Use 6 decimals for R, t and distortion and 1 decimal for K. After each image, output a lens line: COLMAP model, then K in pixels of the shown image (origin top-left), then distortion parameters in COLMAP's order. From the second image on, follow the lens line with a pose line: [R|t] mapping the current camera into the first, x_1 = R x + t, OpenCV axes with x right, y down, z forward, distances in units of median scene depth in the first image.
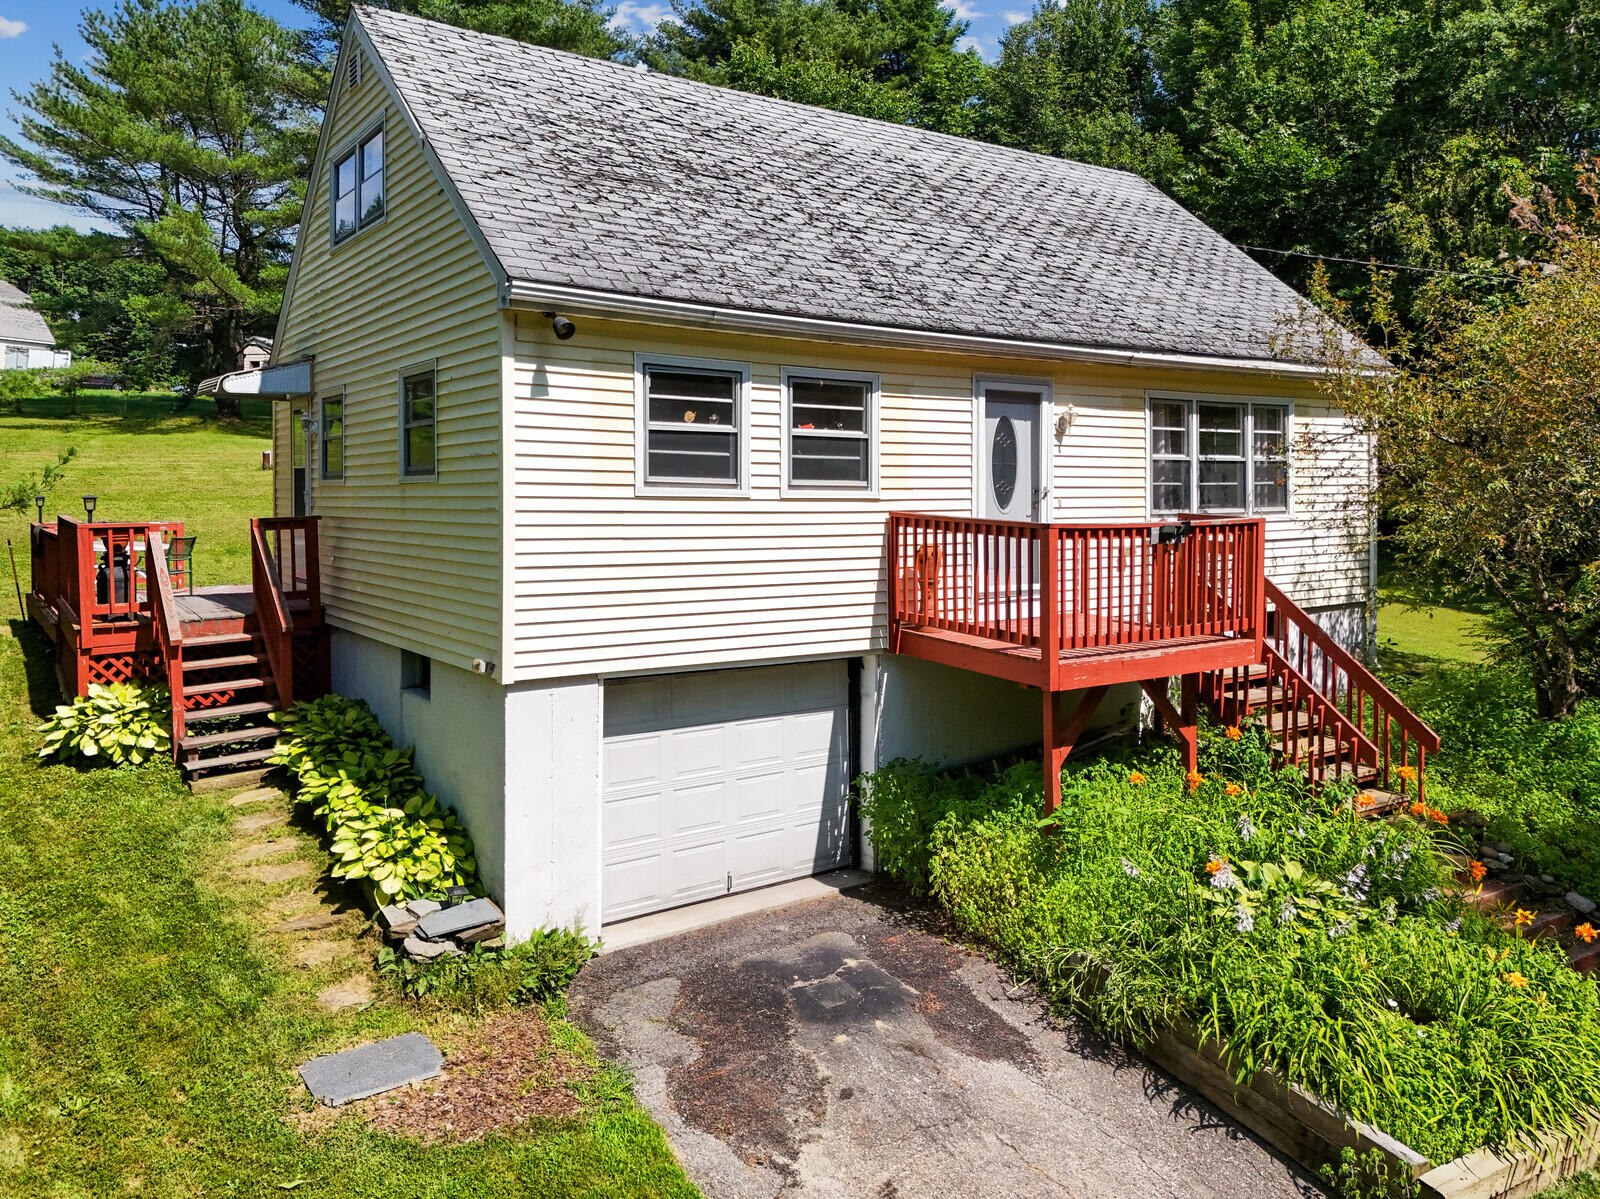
lens RADIAL K [[1179.4, 0, 891.4], [0, 1179.4, 493.3], [0, 0, 1]] dist [0.049858, -0.028952]
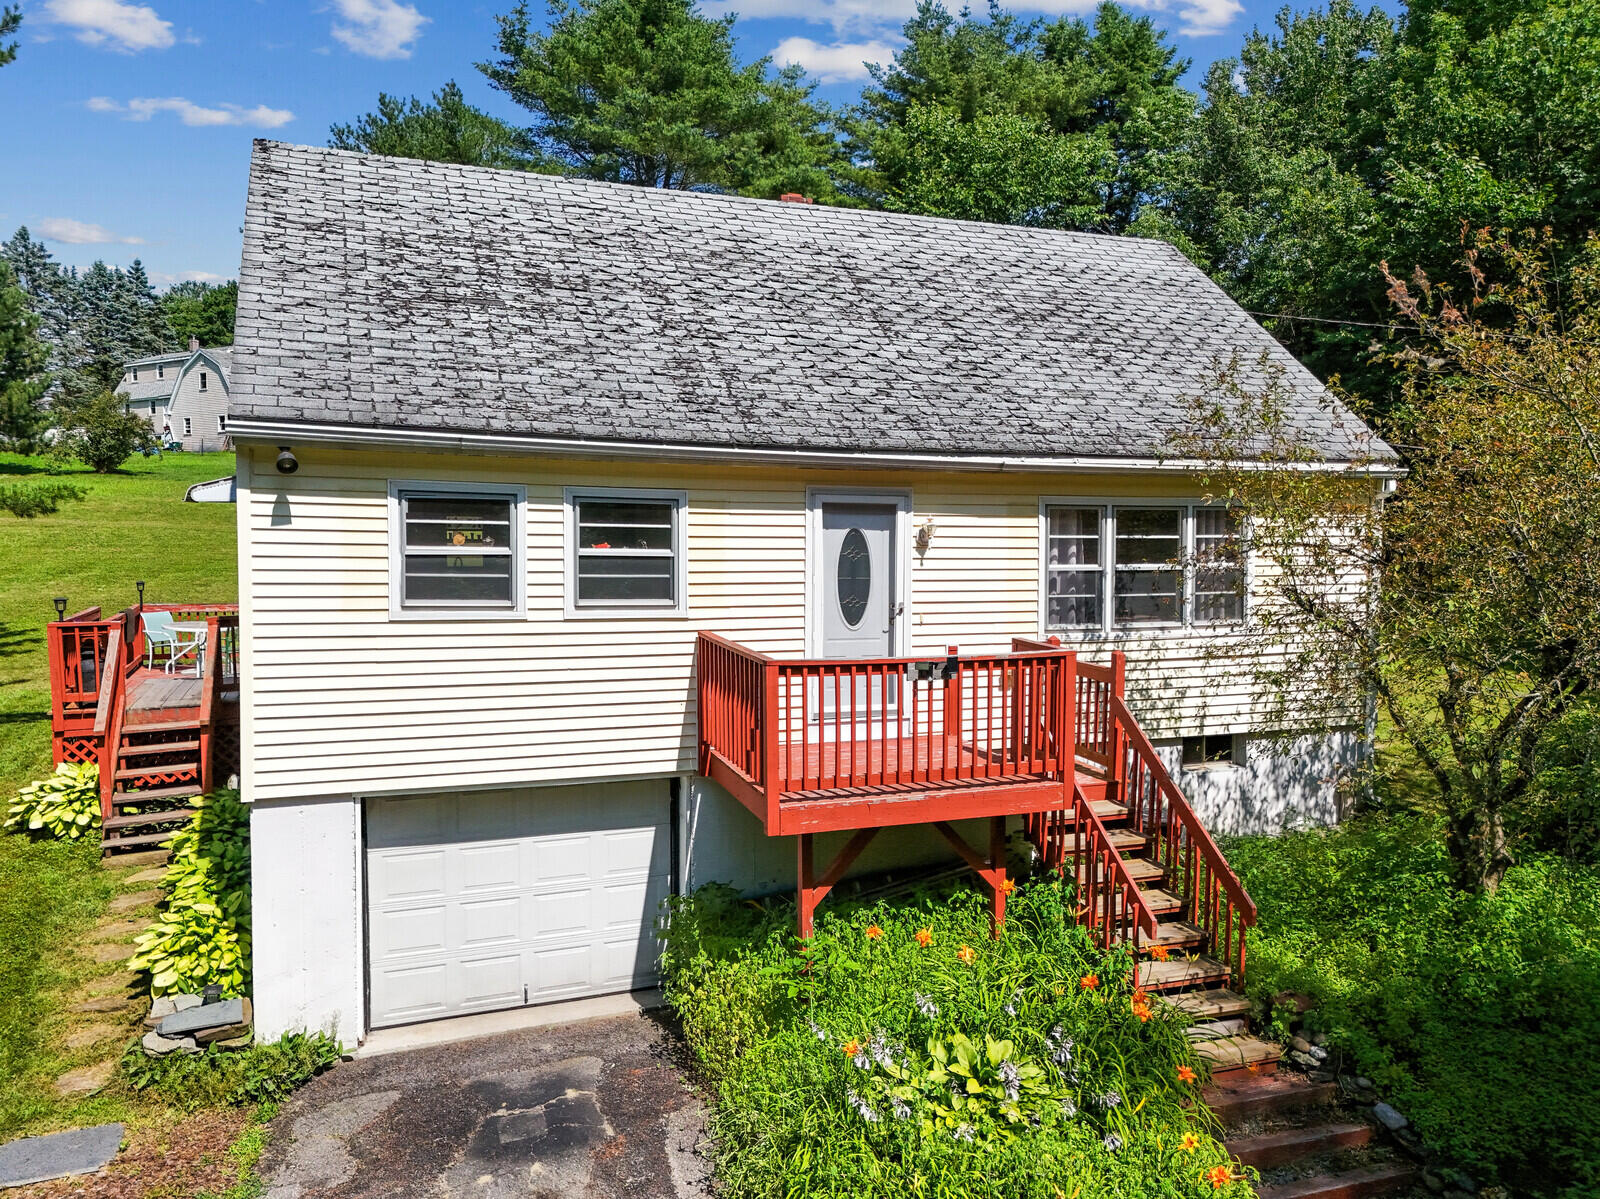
lens RADIAL K [[1179.4, 0, 812.6], [0, 1179.4, 598.5], [0, 0, 1]] dist [0.049858, -0.028952]
pose [[0.973051, 0.015665, -0.230059, 0.320946], [-0.008005, 0.999383, 0.034191, -0.046650], [0.230452, -0.031428, 0.972576, 0.073332]]
